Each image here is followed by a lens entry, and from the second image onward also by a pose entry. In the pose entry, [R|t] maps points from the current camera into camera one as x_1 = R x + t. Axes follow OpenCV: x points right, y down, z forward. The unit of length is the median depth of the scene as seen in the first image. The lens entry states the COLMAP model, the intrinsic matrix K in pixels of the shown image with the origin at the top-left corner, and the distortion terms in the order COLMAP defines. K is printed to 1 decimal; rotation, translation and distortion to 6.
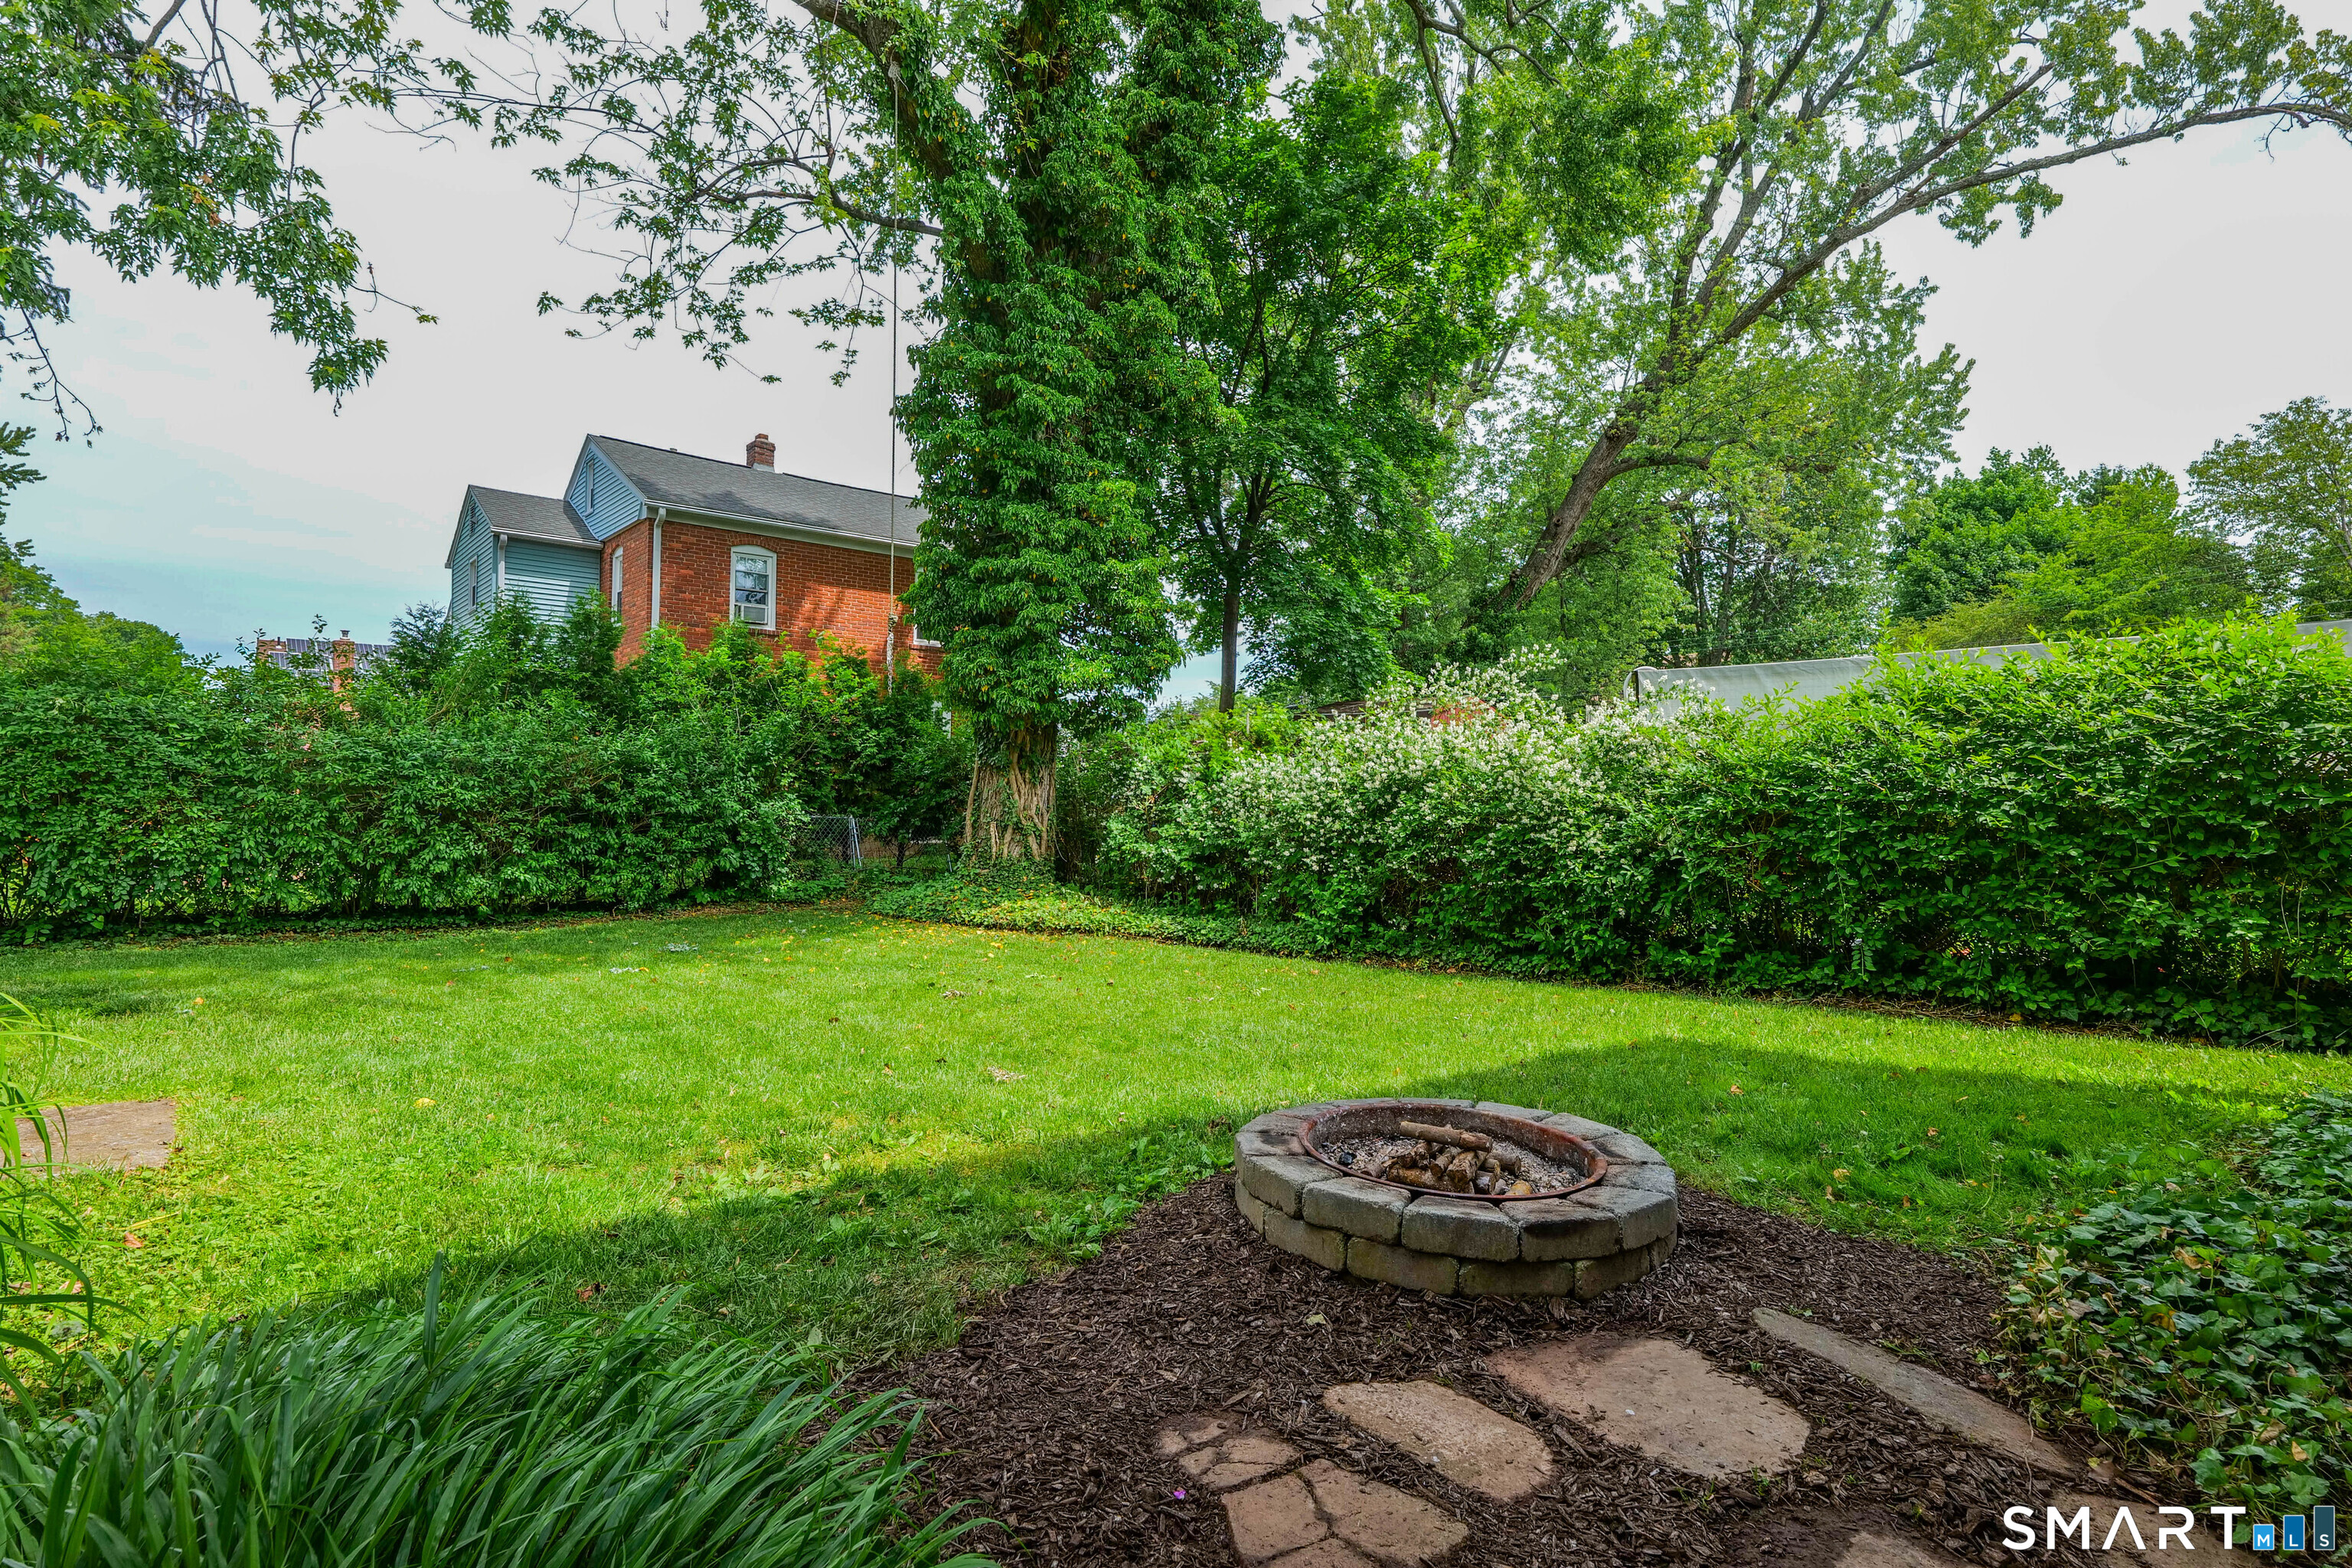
lens RADIAL K [[1150.7, 0, 1170.1], [0, 1150.7, 787.2], [0, 0, 1]] dist [-0.001143, -0.007687]
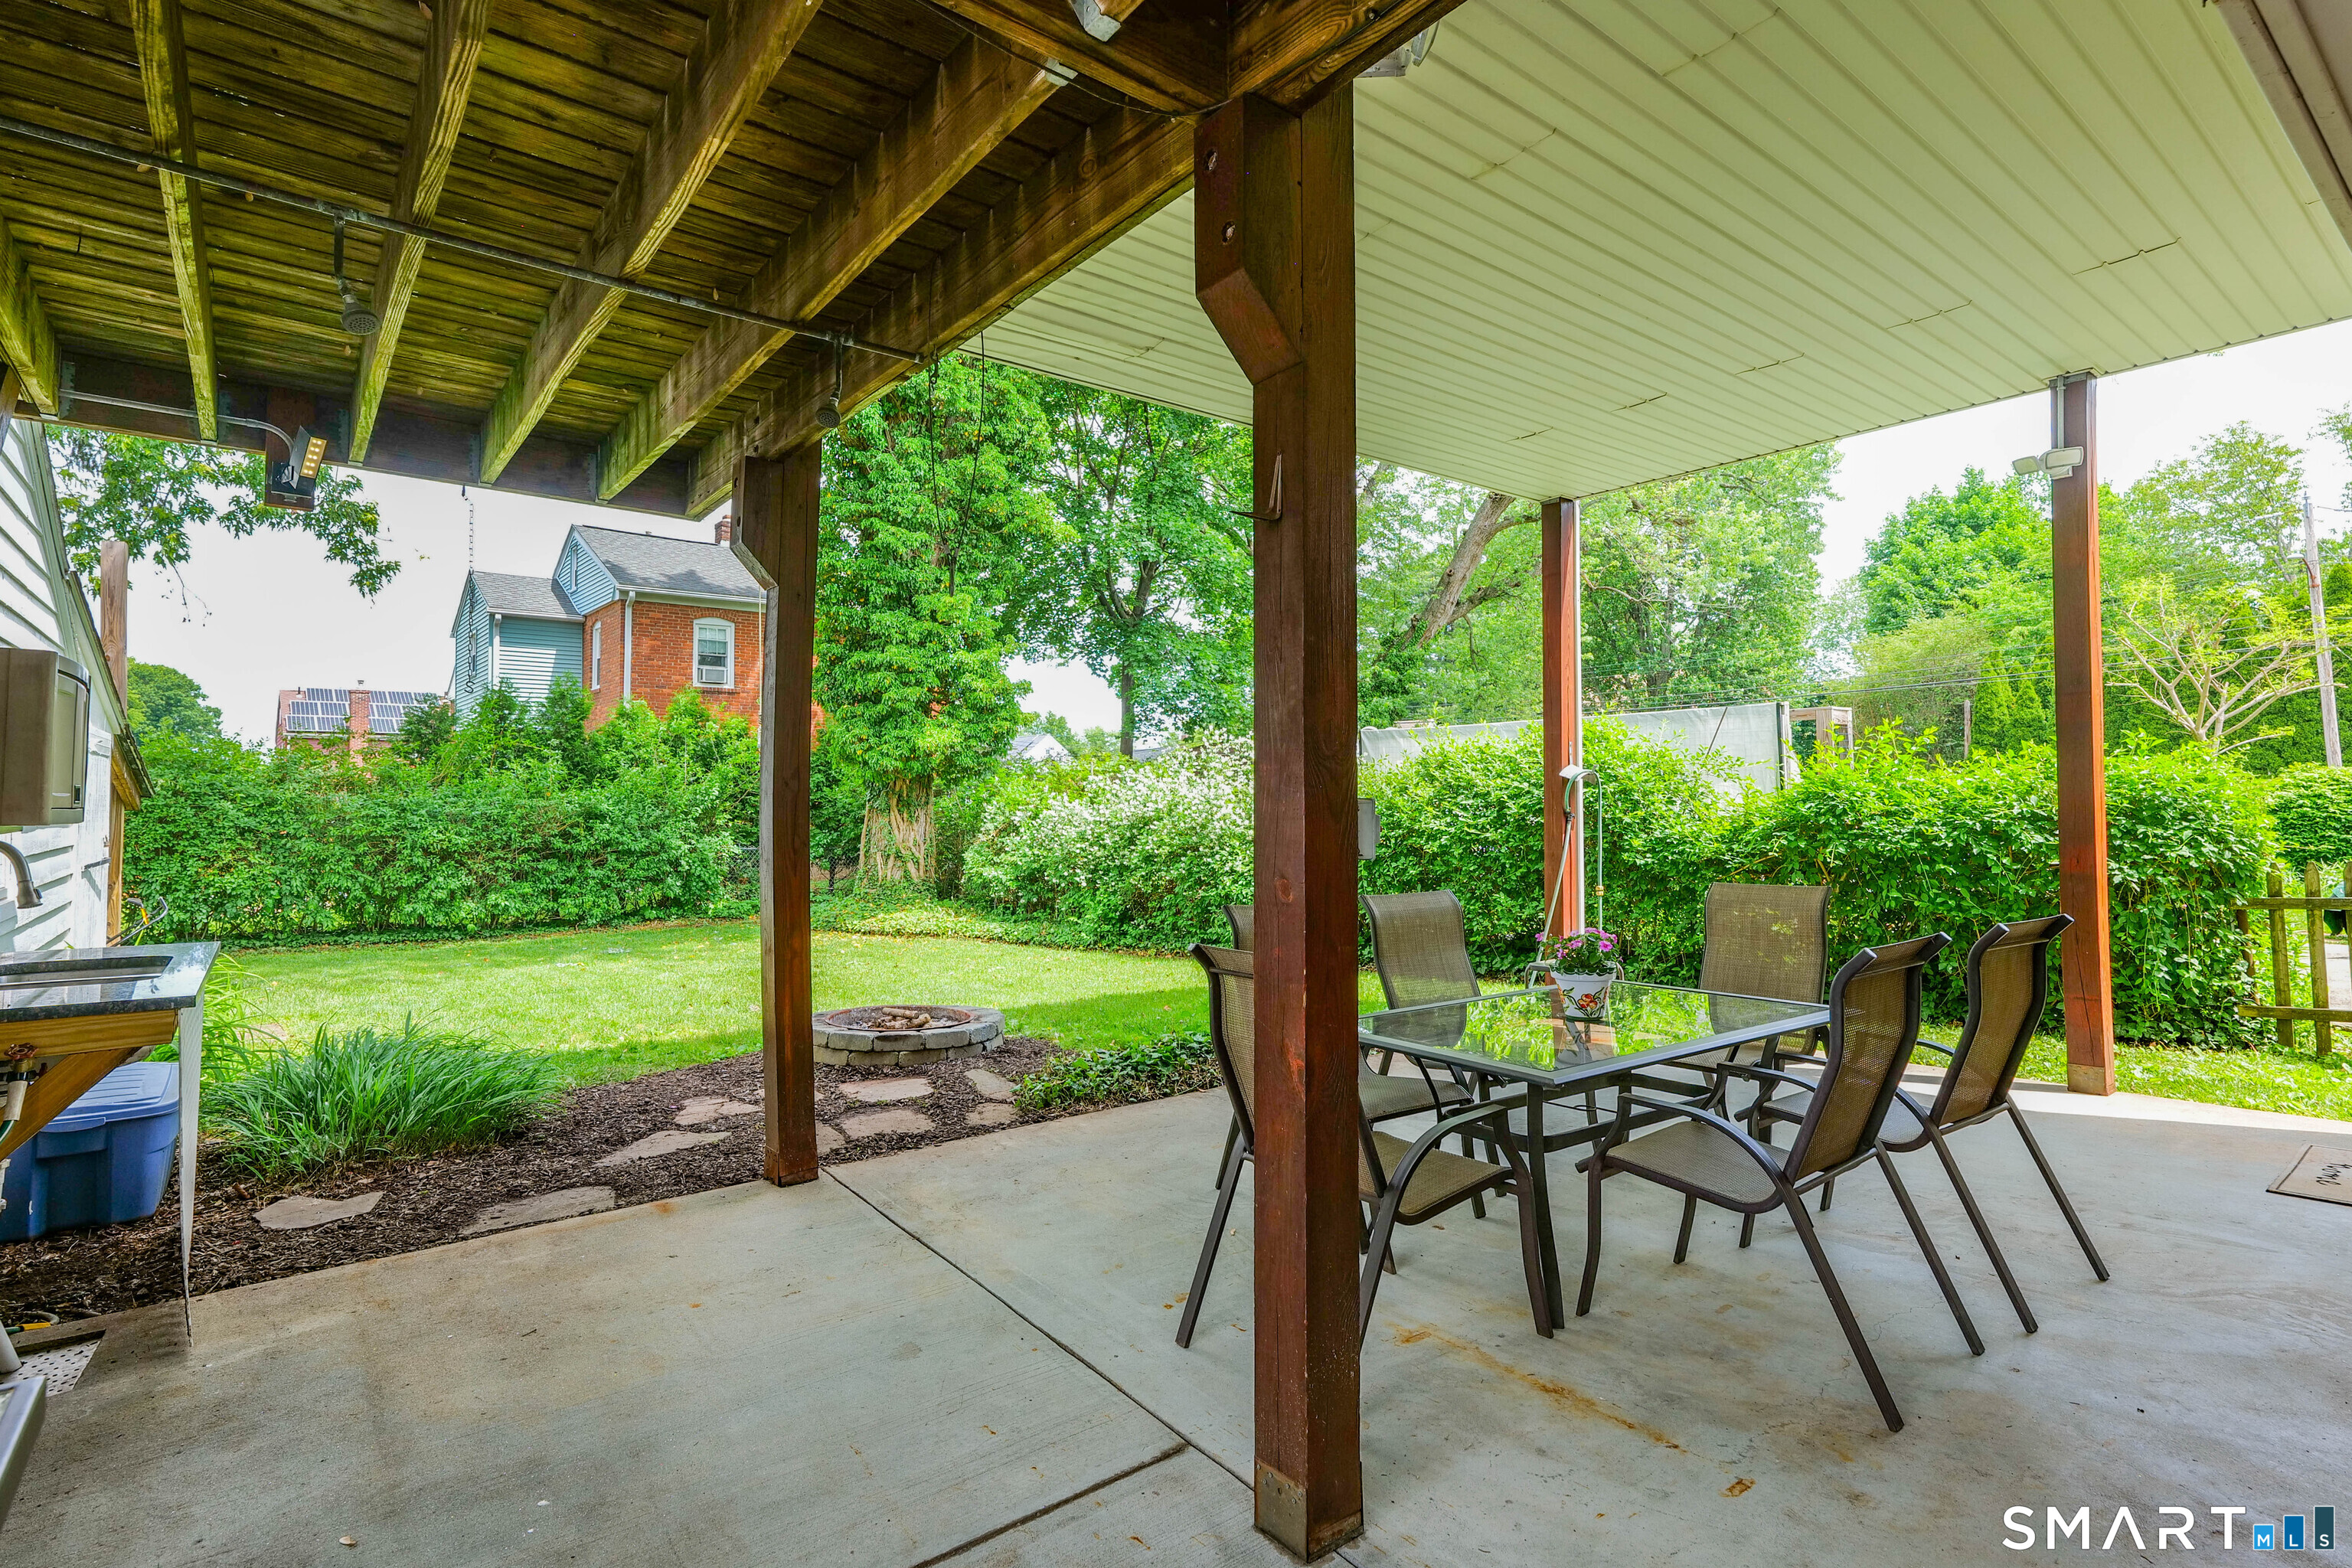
lens RADIAL K [[1119.5, 0, 1188.3], [0, 1119.5, 781.5], [0, 0, 1]] dist [0.000136, -0.000809]
pose [[0.999736, -0.015470, 0.016961, 0.194959], [0.015824, 0.999655, -0.020956, -0.019443], [-0.016631, 0.021219, 0.999637, -0.289813]]
